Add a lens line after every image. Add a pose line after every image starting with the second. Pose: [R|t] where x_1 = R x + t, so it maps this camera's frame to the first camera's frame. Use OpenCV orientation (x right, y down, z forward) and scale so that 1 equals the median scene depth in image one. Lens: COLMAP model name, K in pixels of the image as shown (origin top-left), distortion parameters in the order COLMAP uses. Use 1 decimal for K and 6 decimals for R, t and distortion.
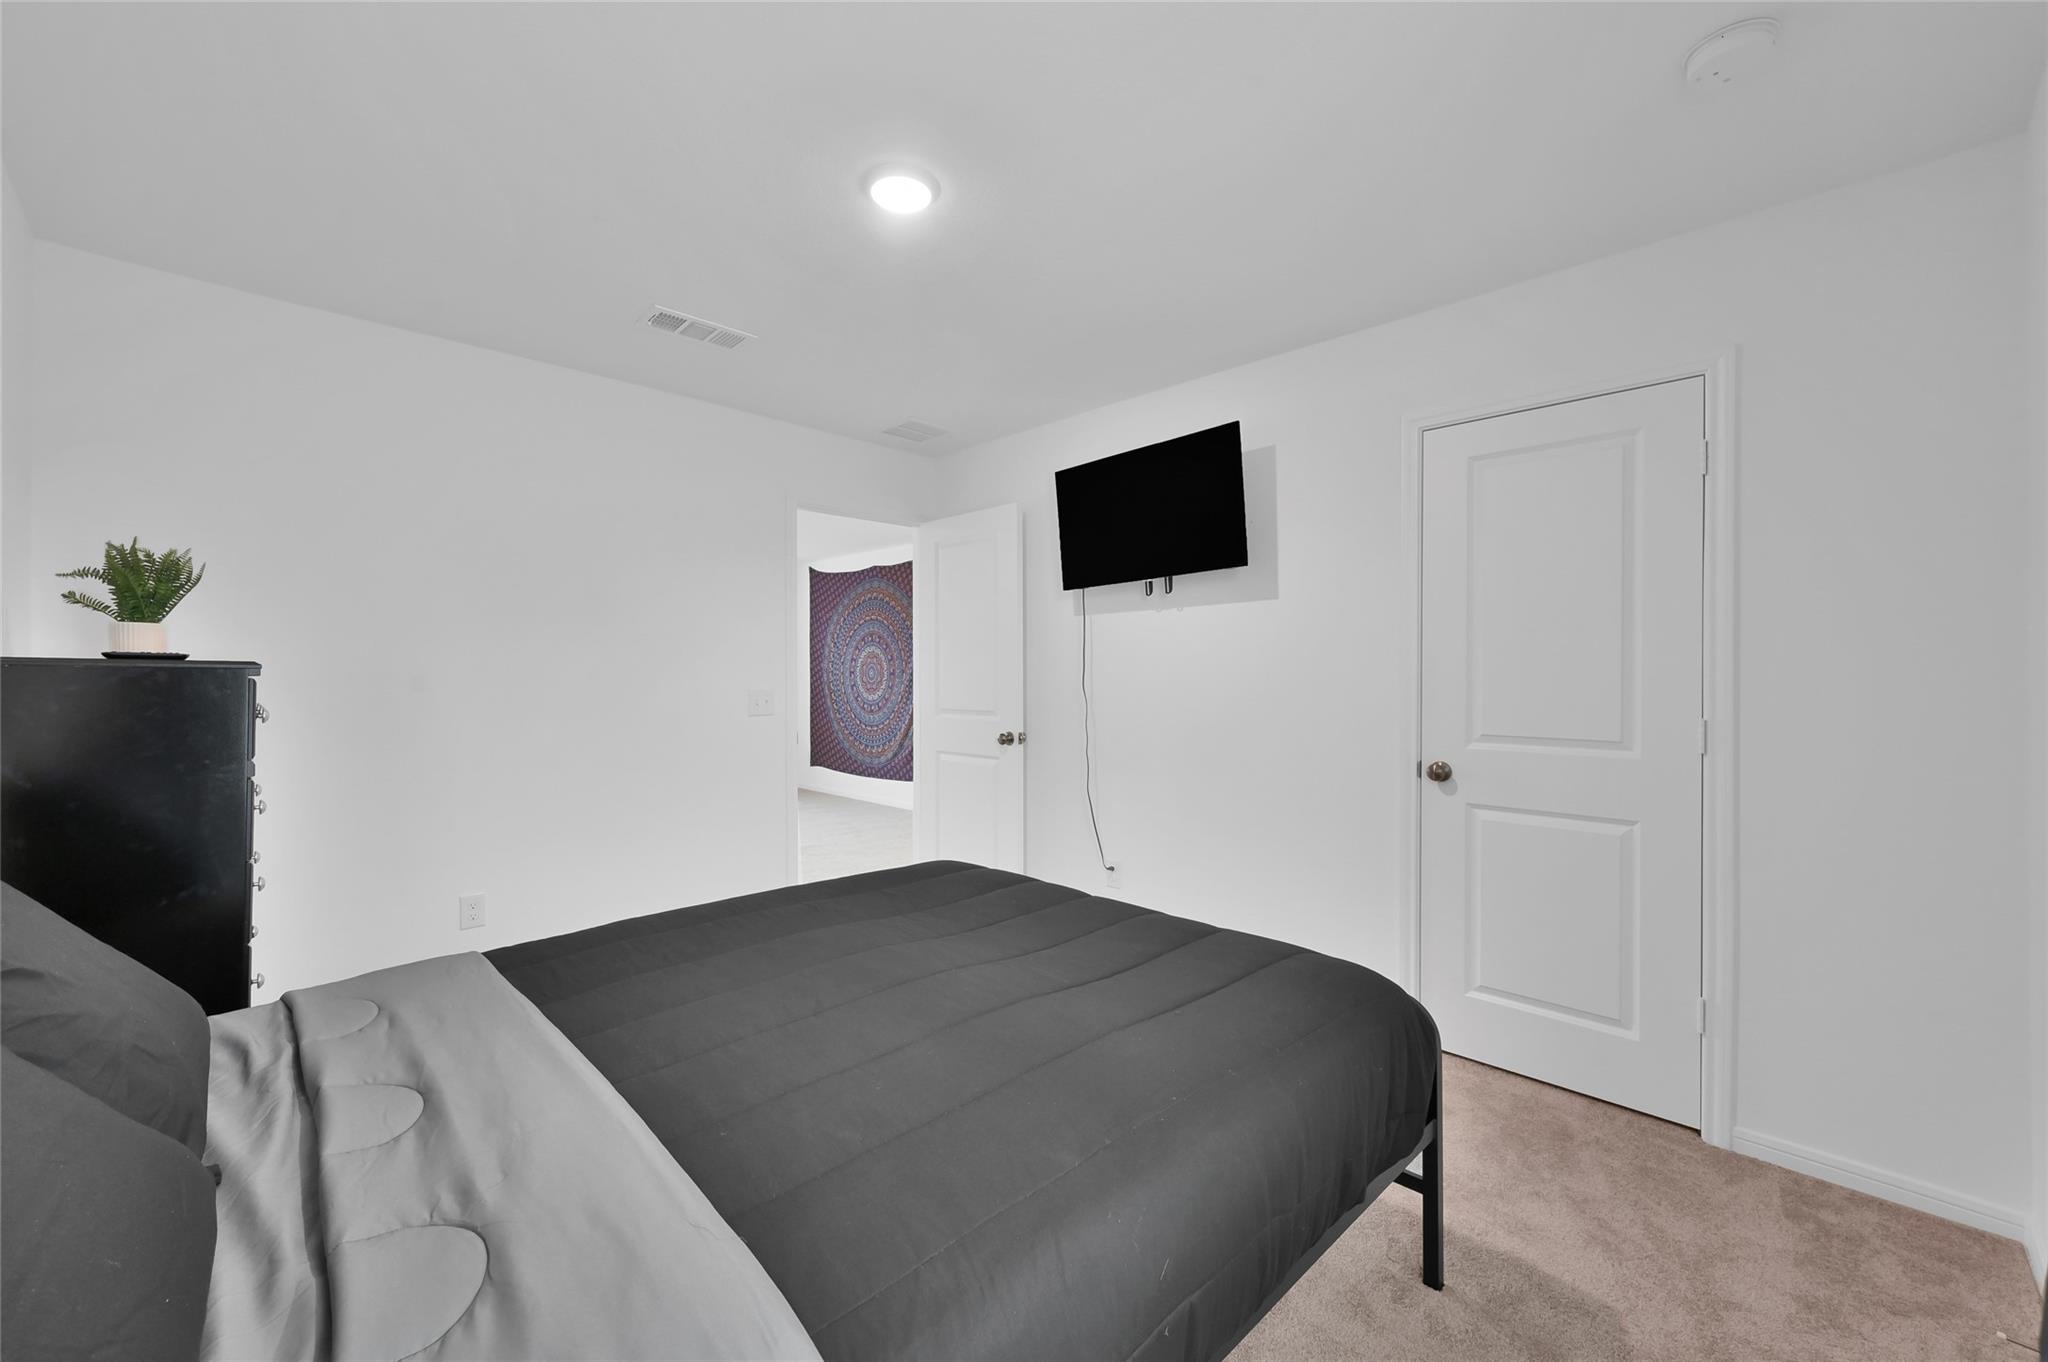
lens RADIAL K [[806.1, 0, 1023.0], [0, 806.1, 684.1], [0, 0, 1]] dist [-0.000234, -0.000104]
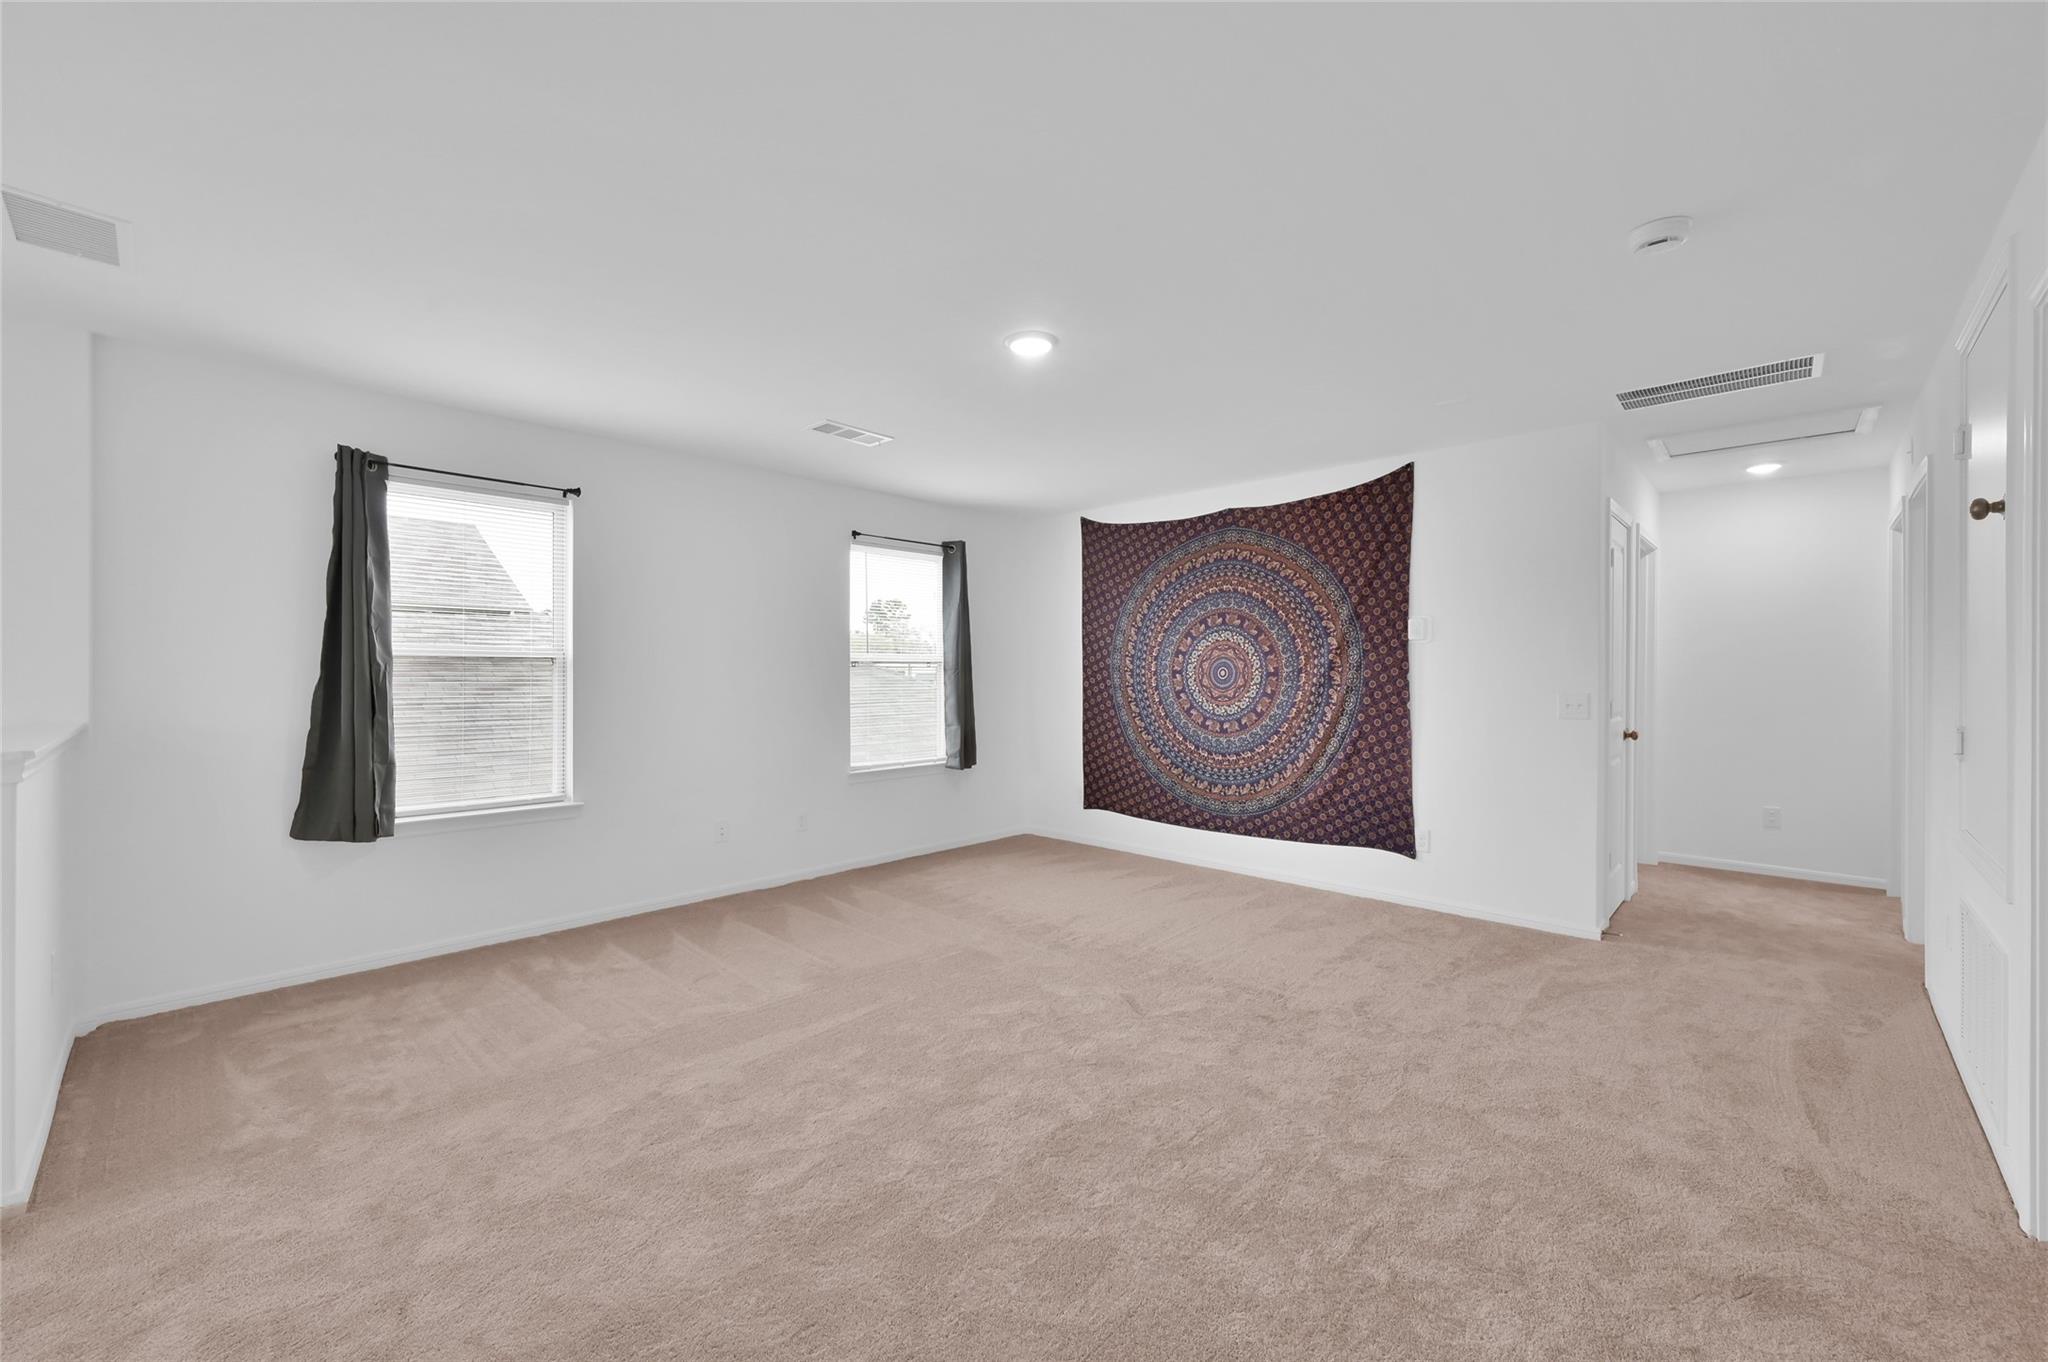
lens RADIAL K [[806.1, 0, 1023.3], [0, 806.1, 685.9], [0, 0, 1]] dist [-0.000234, -0.000104]
pose [[0.999276, 0.000804, 0.038025, -0.354707], [-0.000963, 0.999991, 0.004163, -0.005344], [-0.038021, -0.004197, 0.999268, 0.331273]]
